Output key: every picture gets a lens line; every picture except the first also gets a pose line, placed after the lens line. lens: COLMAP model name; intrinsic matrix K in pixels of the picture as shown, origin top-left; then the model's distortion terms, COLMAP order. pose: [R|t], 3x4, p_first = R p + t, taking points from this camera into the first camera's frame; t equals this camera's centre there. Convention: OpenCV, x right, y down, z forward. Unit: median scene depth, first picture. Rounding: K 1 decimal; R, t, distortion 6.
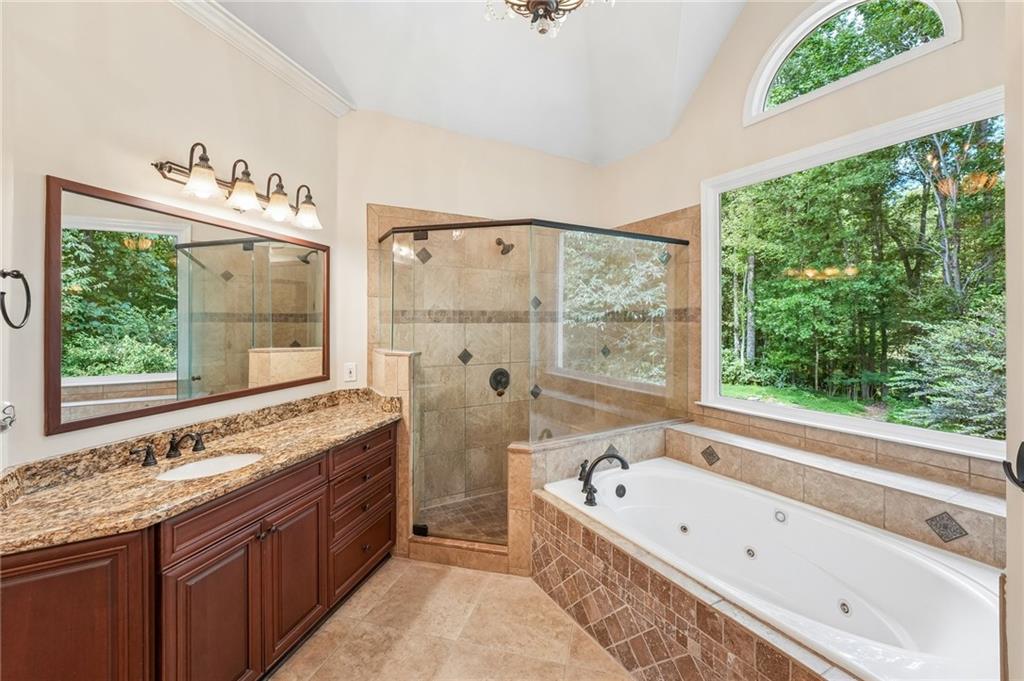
lens RADIAL K [[422.8, 0, 512.0], [0, 422.8, 318.0], [0, 0, 1]] dist [-0.007319, 0.000443]
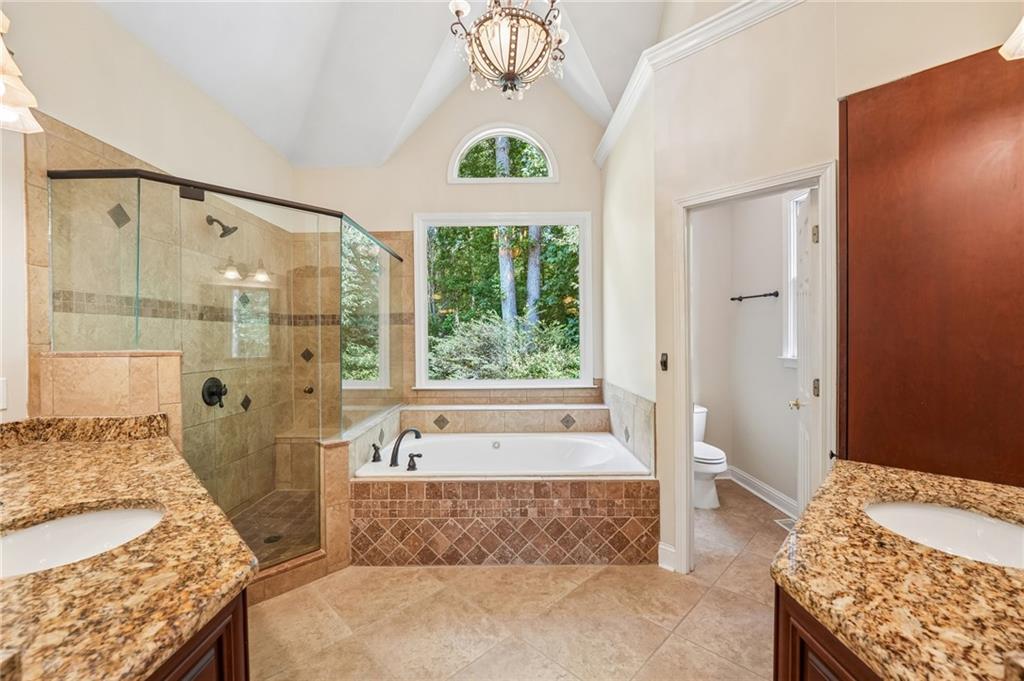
lens RADIAL K [[413.1, 0, 508.0], [0, 413.1, 341.2], [0, 0, 1]] dist [-0.006750, 0.000542]
pose [[0.504770, -0.007206, 0.863224, -0.509452], [0.002539, 0.999973, 0.006862, 0.055557], [-0.863250, -0.001272, 0.504775, 0.140309]]
